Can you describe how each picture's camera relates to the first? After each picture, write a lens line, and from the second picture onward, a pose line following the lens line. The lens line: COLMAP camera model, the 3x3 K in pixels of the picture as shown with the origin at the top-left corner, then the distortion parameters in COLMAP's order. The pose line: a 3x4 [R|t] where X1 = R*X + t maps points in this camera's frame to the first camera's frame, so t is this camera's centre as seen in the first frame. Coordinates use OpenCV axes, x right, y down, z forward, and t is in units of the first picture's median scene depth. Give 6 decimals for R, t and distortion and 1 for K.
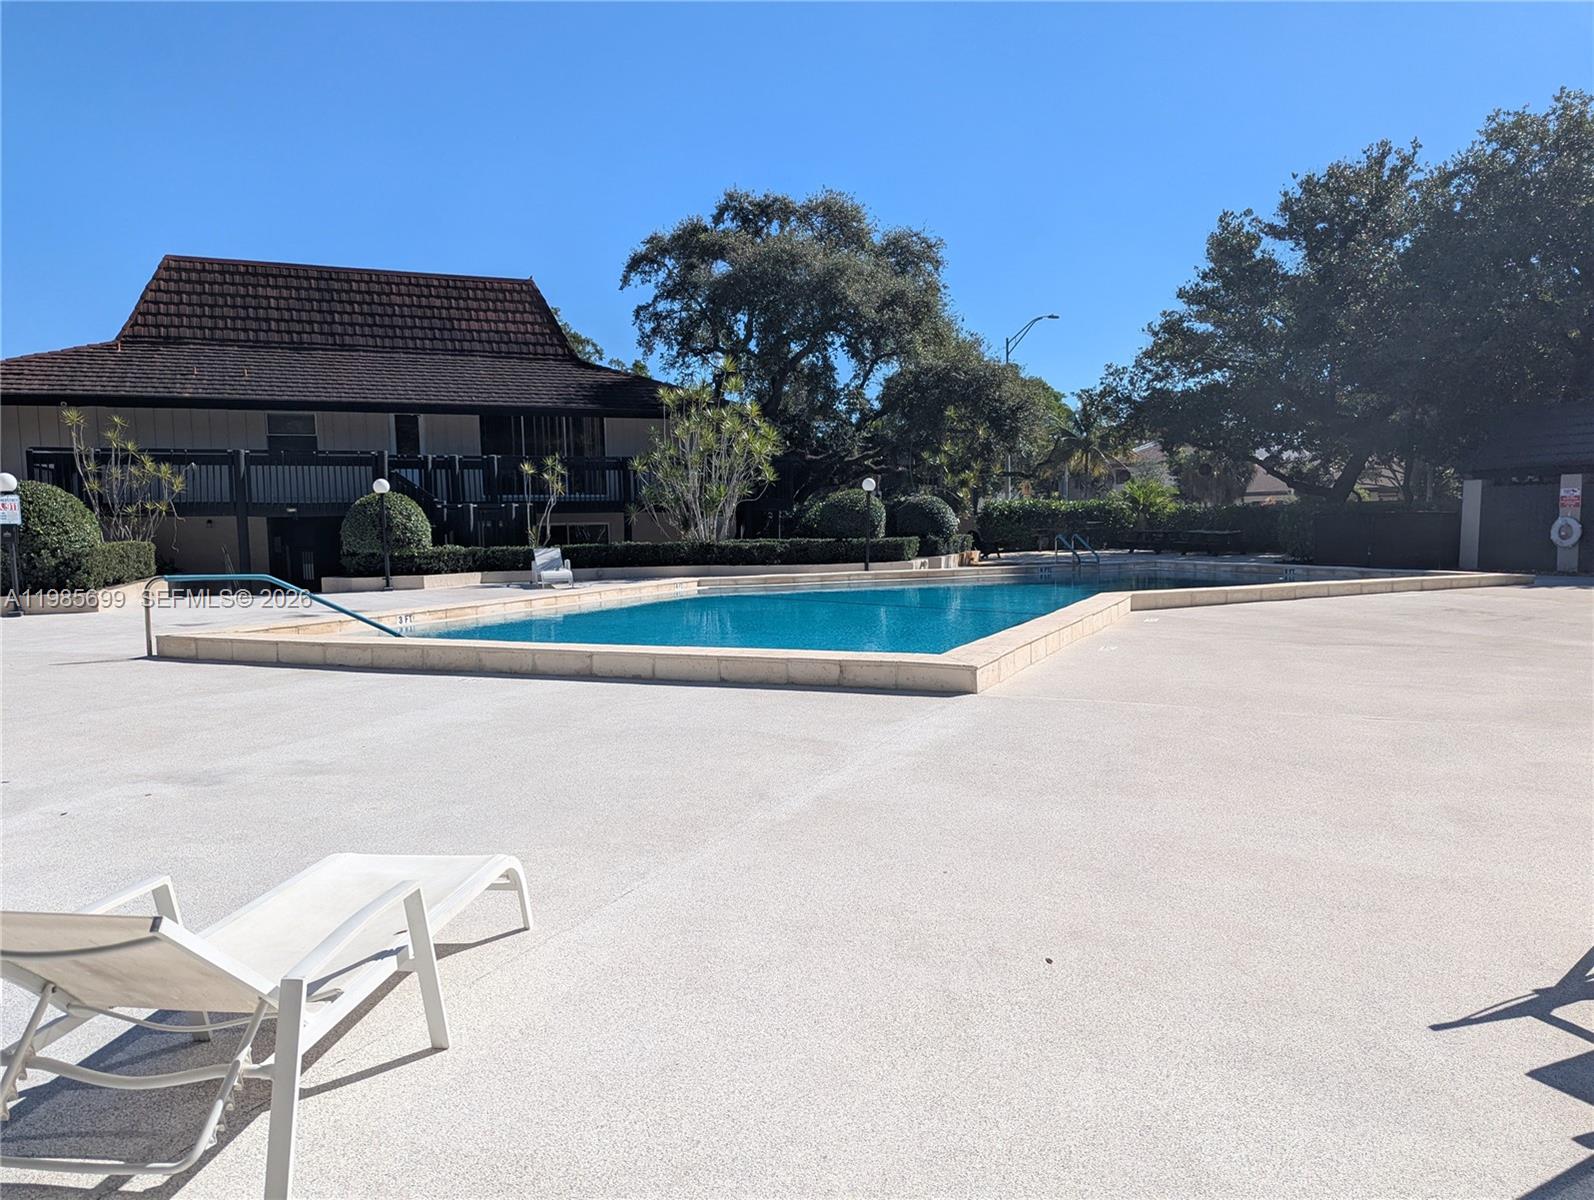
lens RADIAL K [[1115.2, 0, 801.1], [0, 1115.2, 609.8], [0, 0, 1]] dist [0.062529, -0.047761]
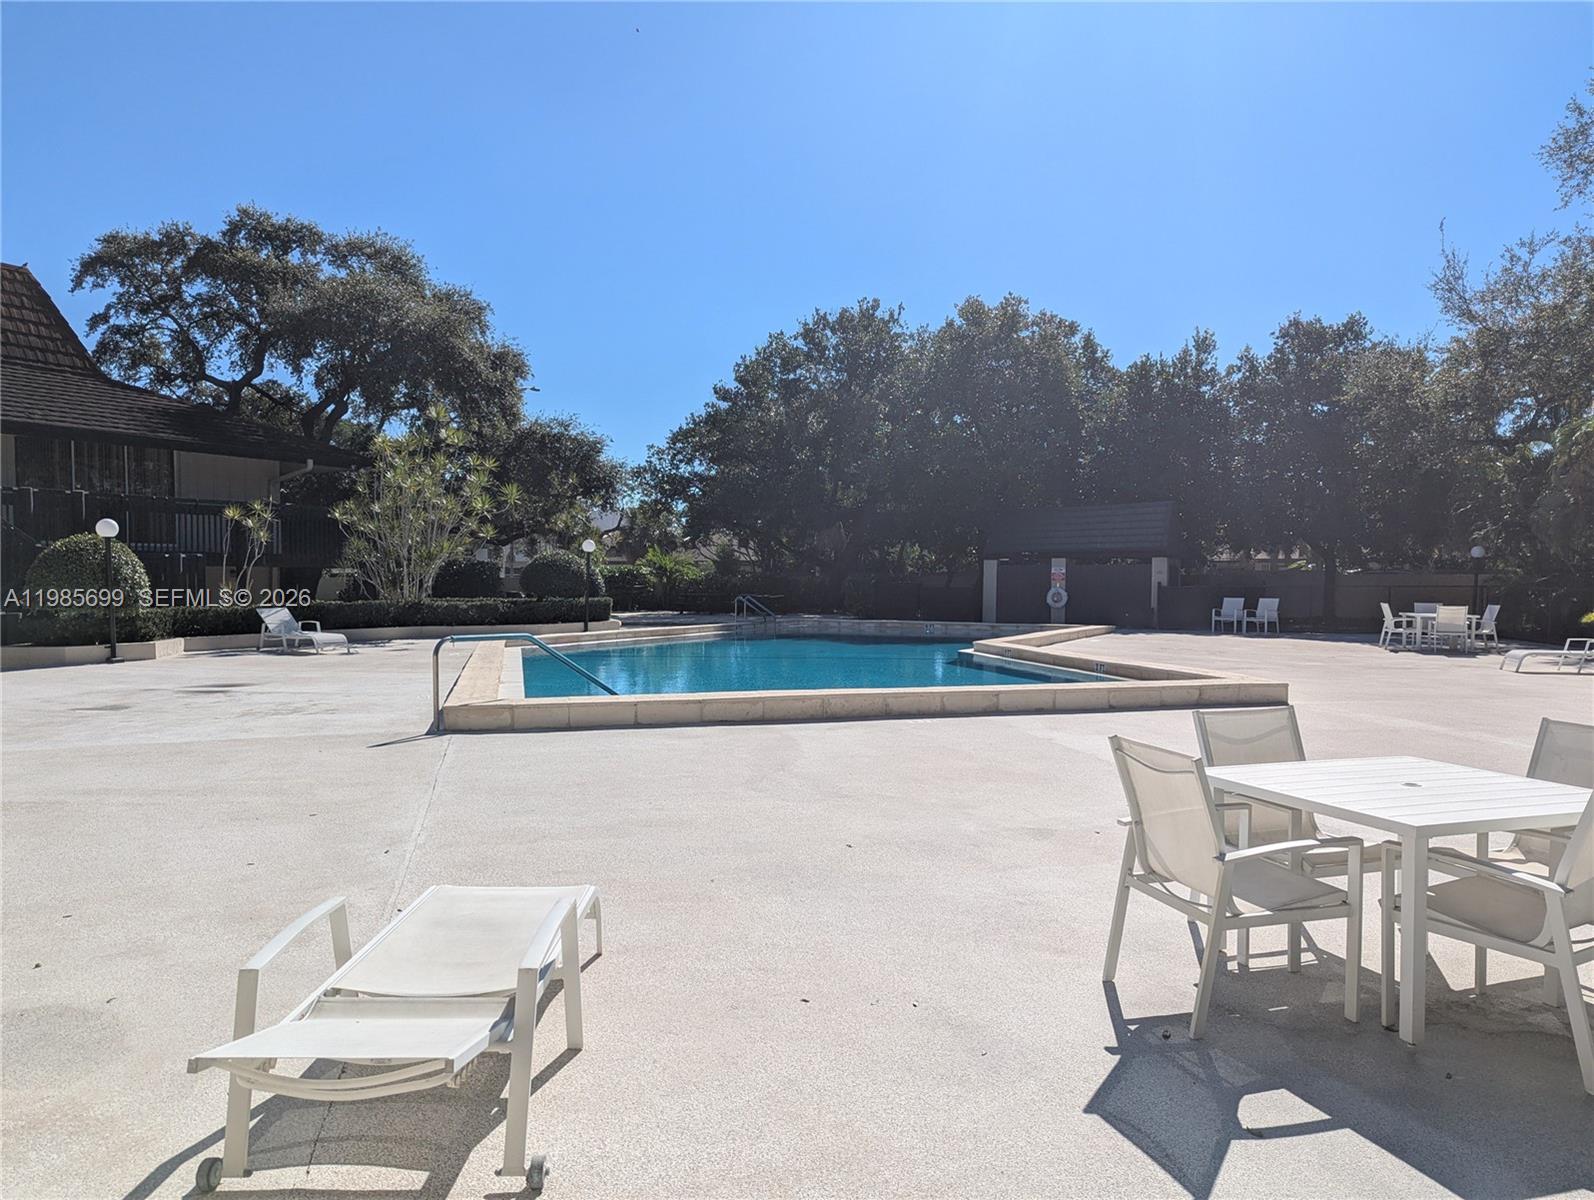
lens RADIAL K [[1115.2, 0, 793.6], [0, 1115.2, 599.8], [0, 0, 1]] dist [0.062529, -0.047761]
pose [[0.783826, 0.005555, 0.620956, -0.423297], [0.036161, 0.997855, -0.054572, -0.000570], [-0.619927, 0.065229, 0.781944, 0.086823]]
